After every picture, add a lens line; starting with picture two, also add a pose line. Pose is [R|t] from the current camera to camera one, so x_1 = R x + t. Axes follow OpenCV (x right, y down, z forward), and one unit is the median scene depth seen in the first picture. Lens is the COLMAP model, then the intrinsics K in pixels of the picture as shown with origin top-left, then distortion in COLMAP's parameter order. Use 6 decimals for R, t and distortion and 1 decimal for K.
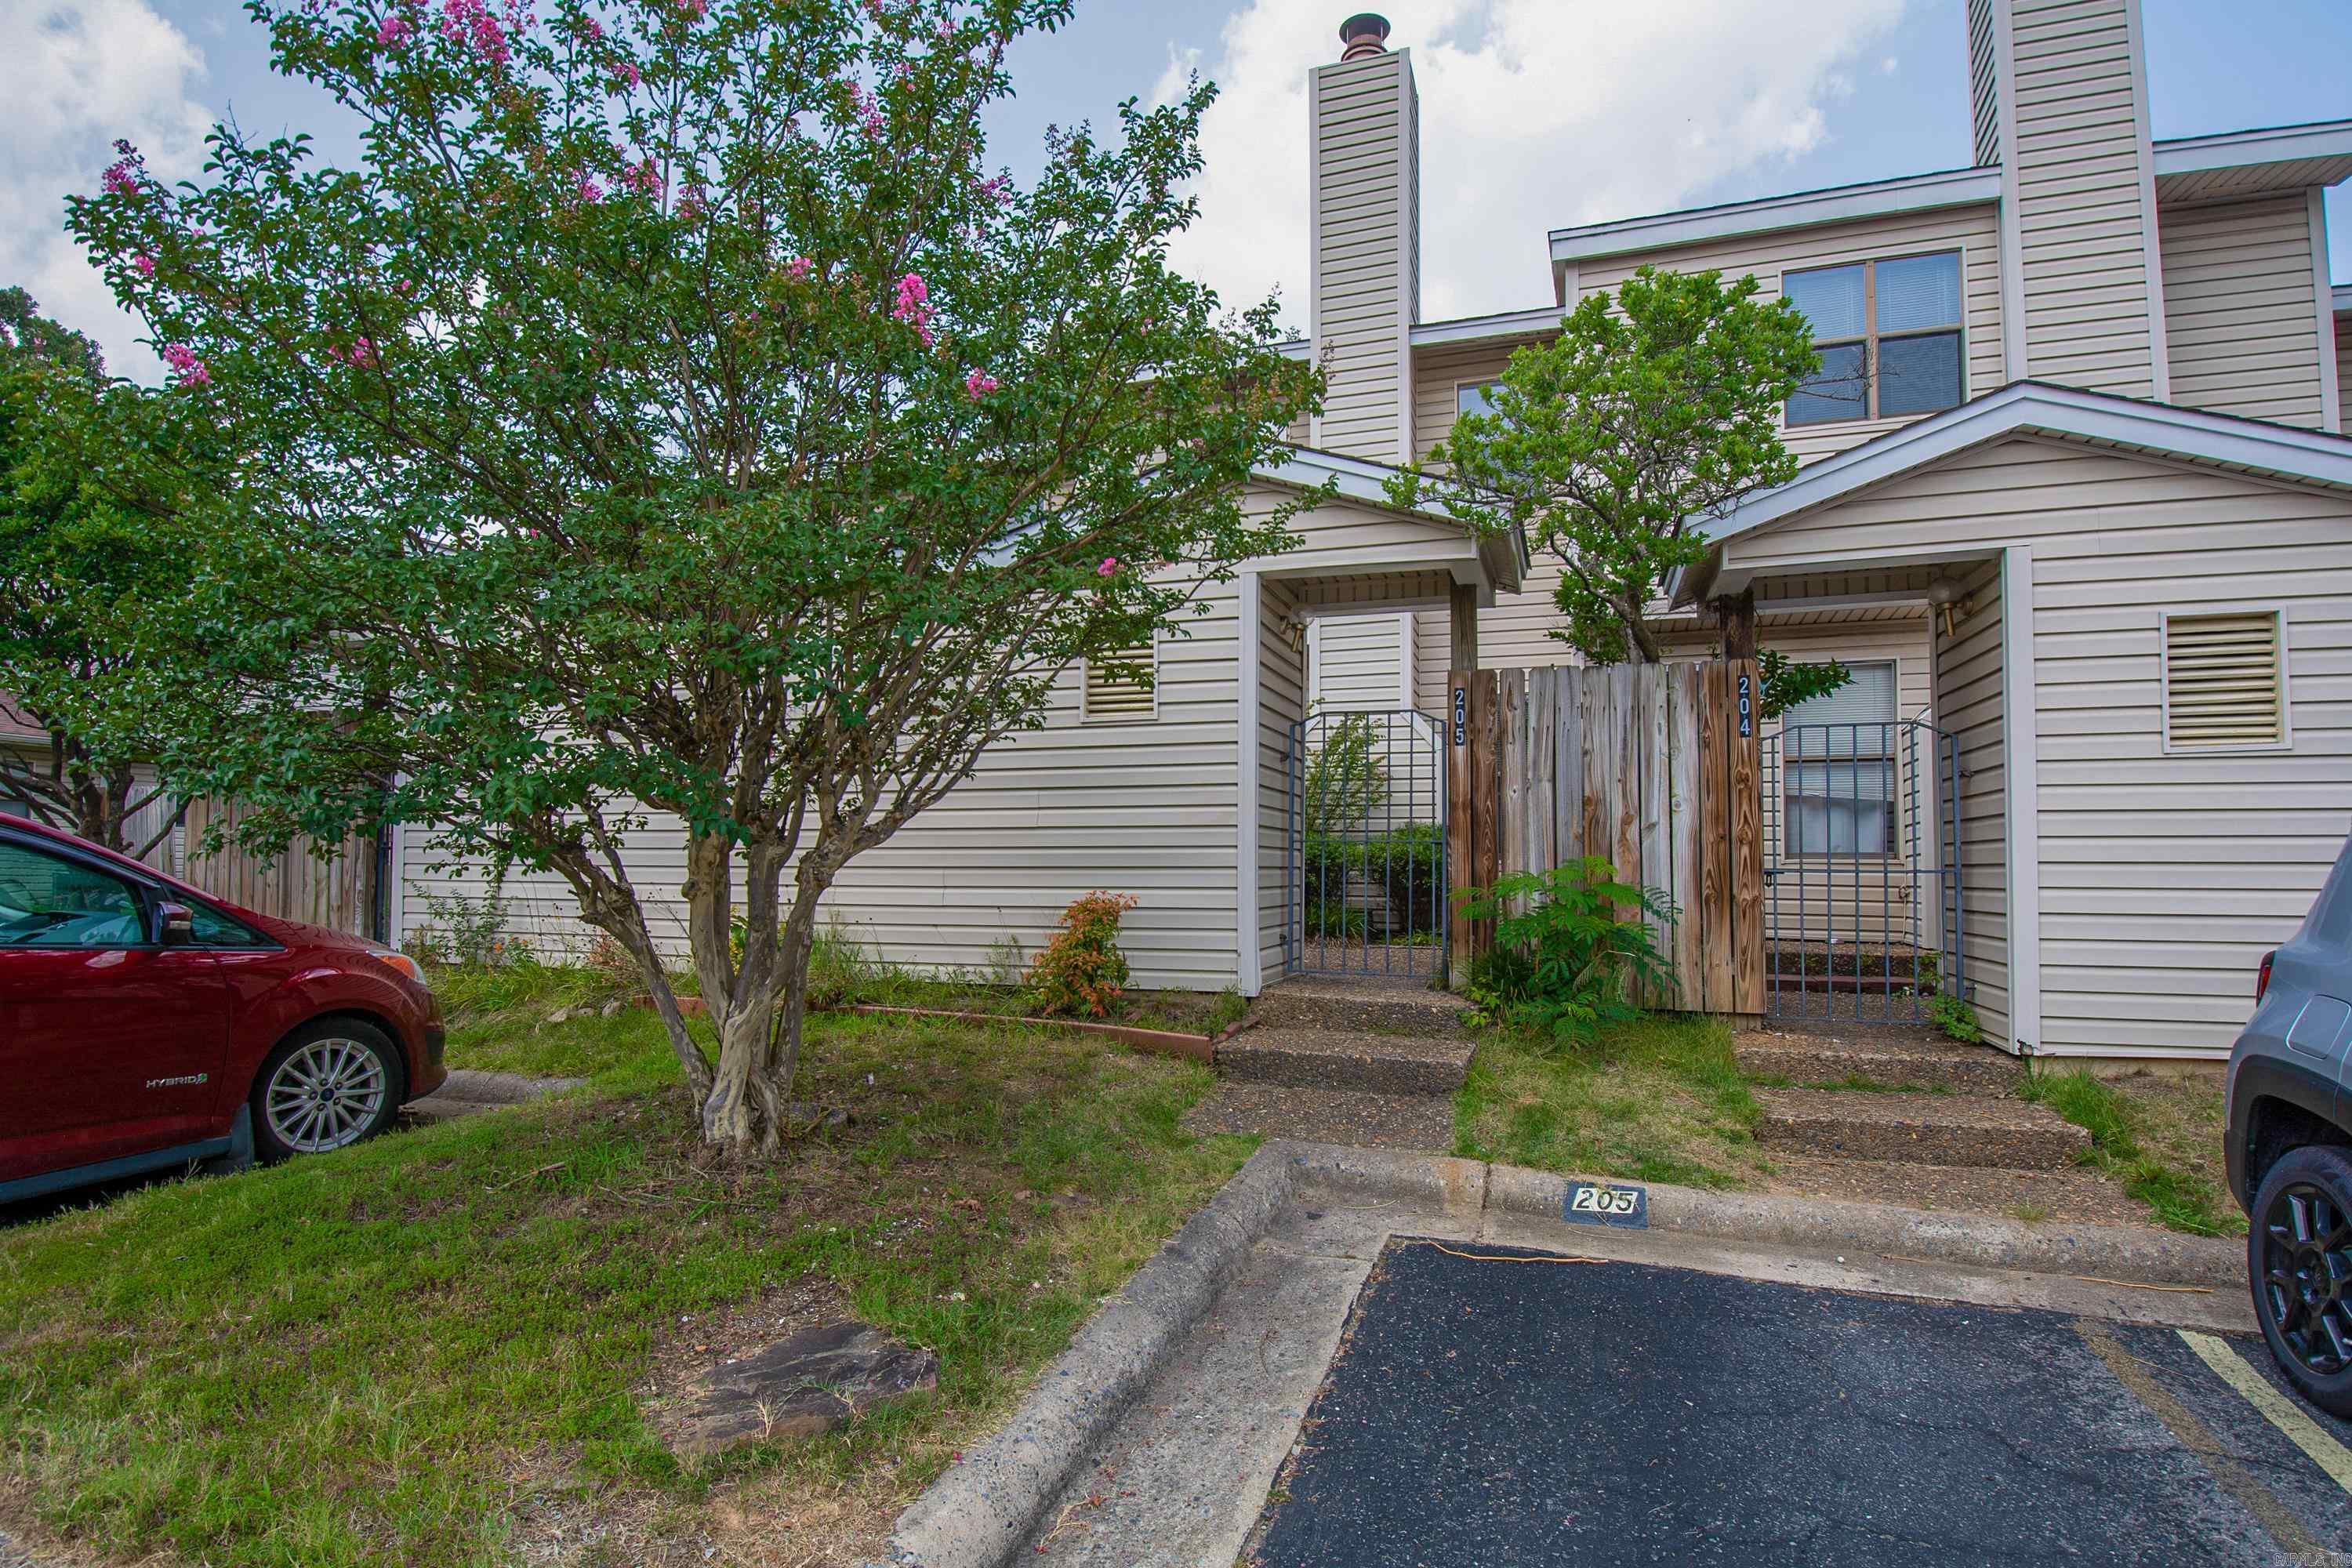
lens RADIAL K [[1224.8, 0, 1174.6], [0, 1224.8, 783.6], [0, 0, 1]] dist [-0.003260, 0.000568]
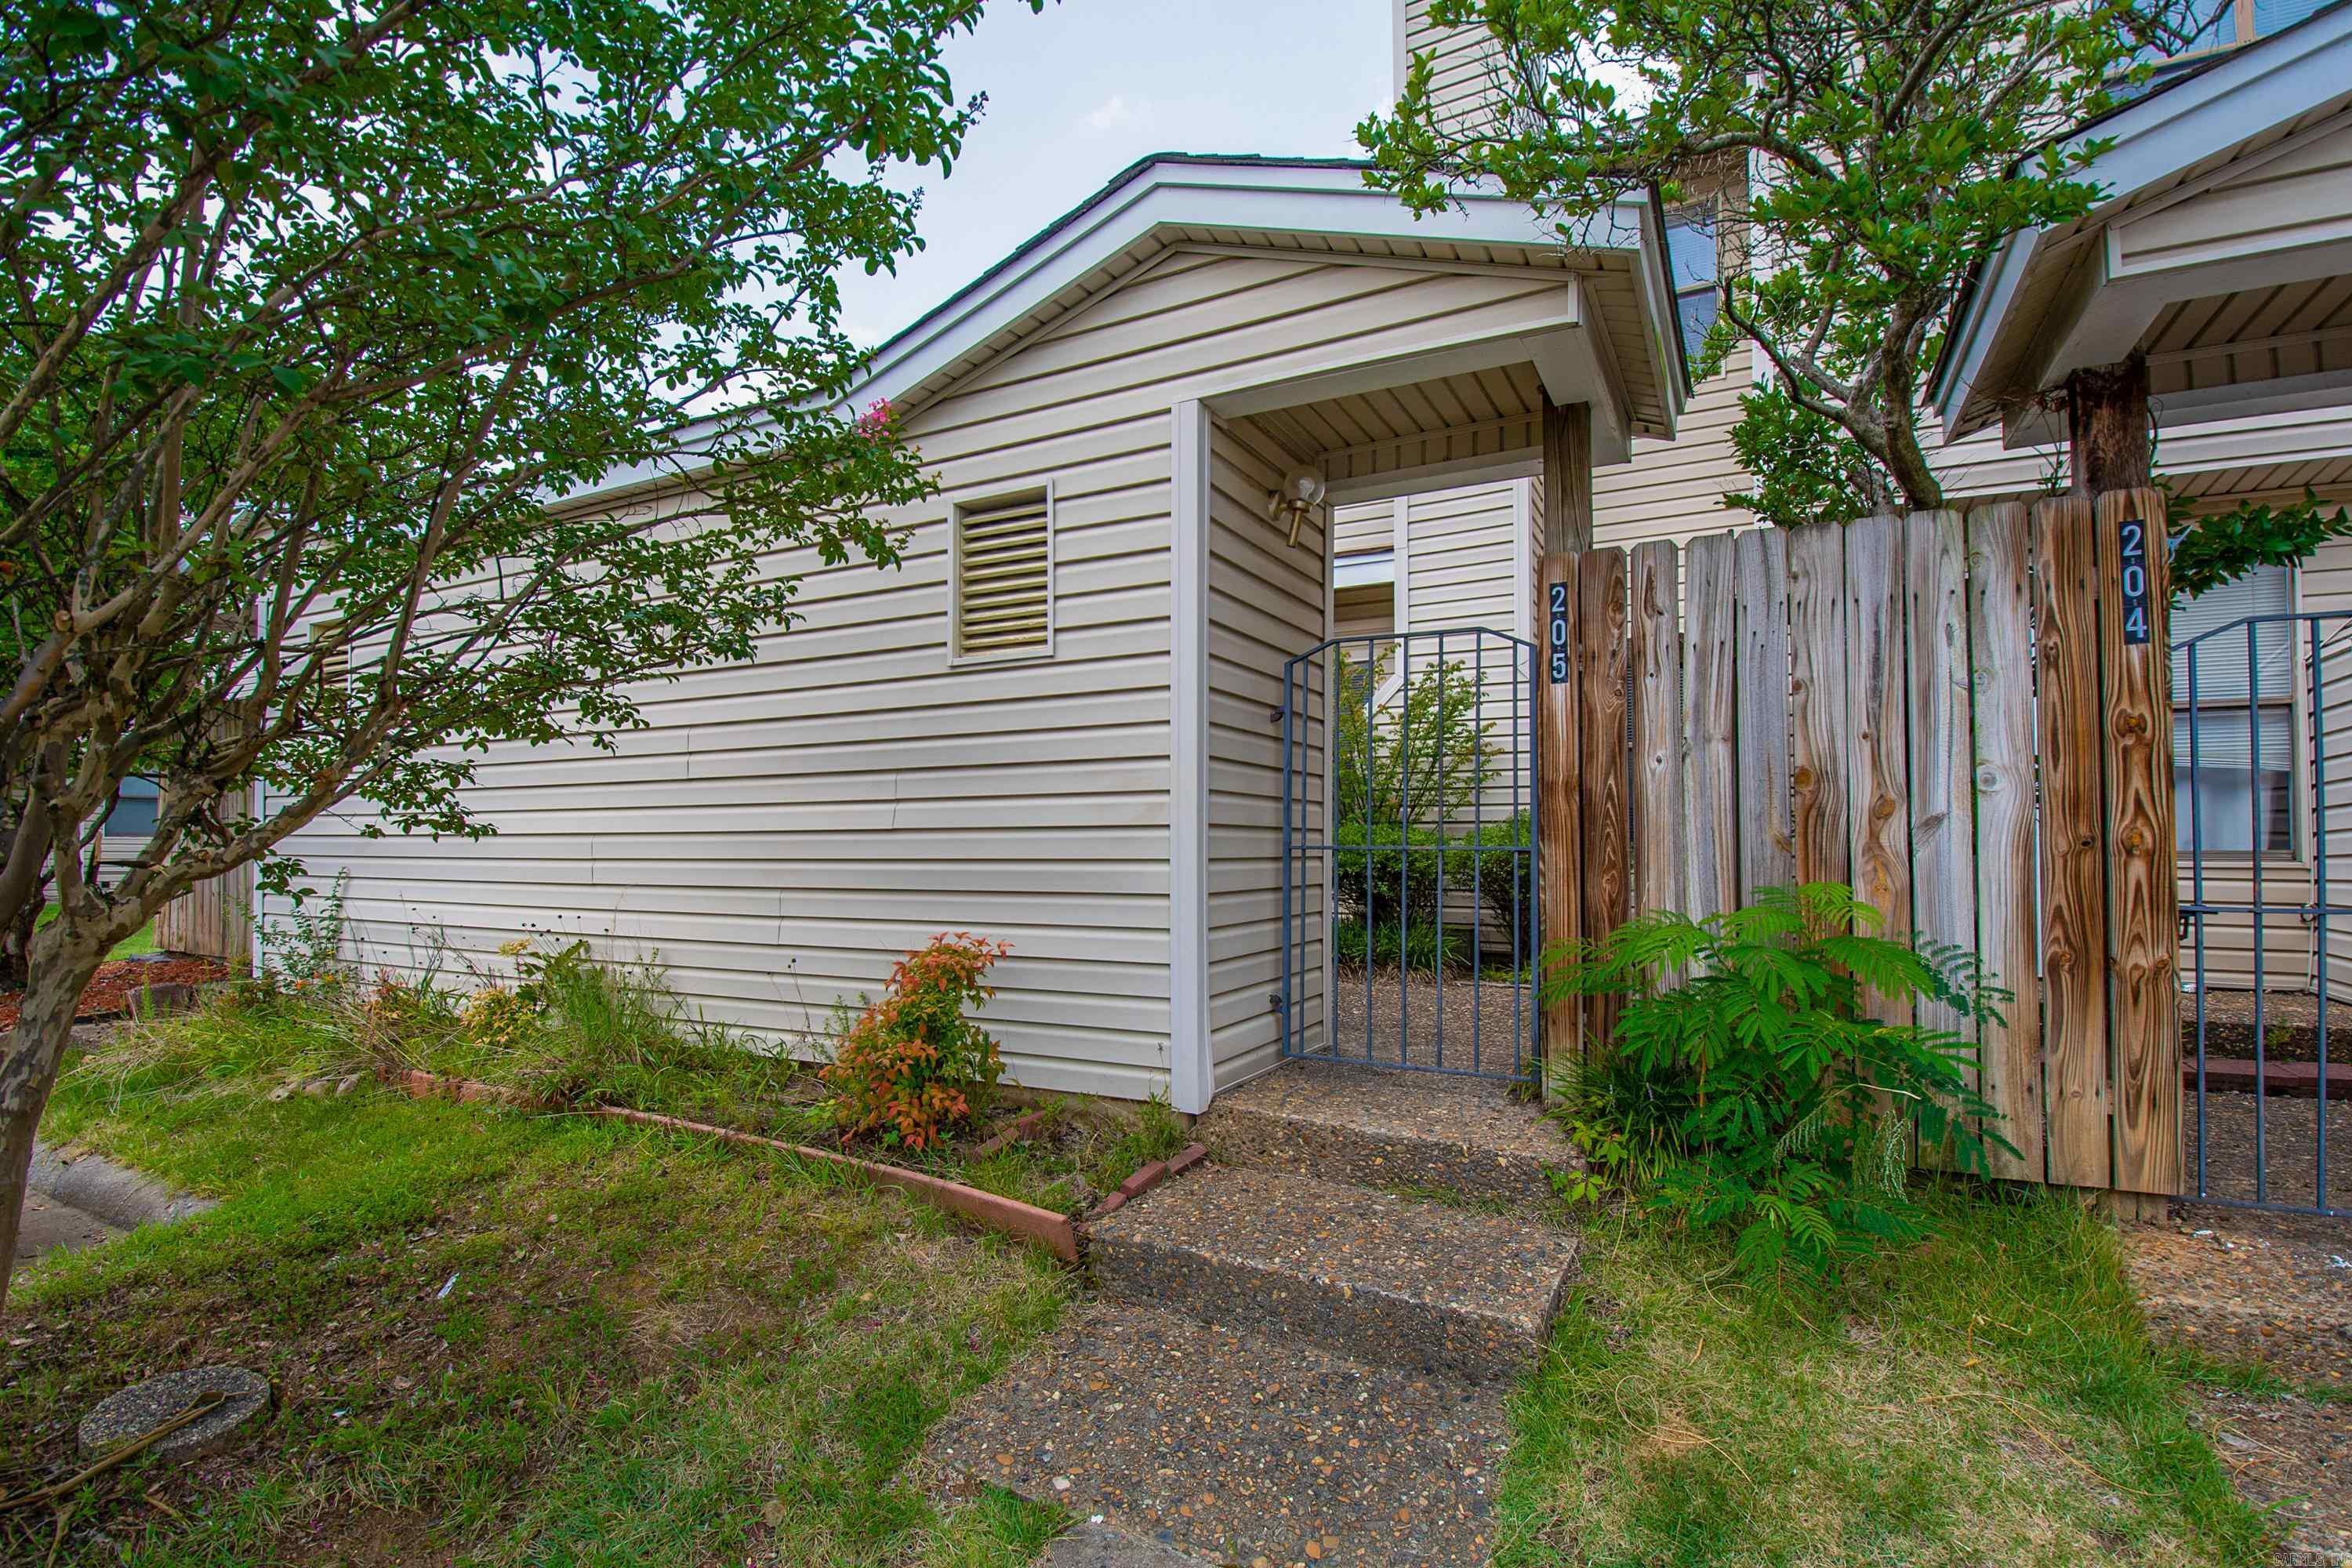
lens RADIAL K [[1111.0, 0, 1175.6], [0, 1111.0, 805.3], [0, 0, 1]] dist [-0.013144, -0.003635]
pose [[0.986804, -0.010876, -0.161557, 0.143415], [0.015801, 0.999448, 0.029234, 0.008731], [0.161149, -0.031401, 0.986430, 0.472683]]
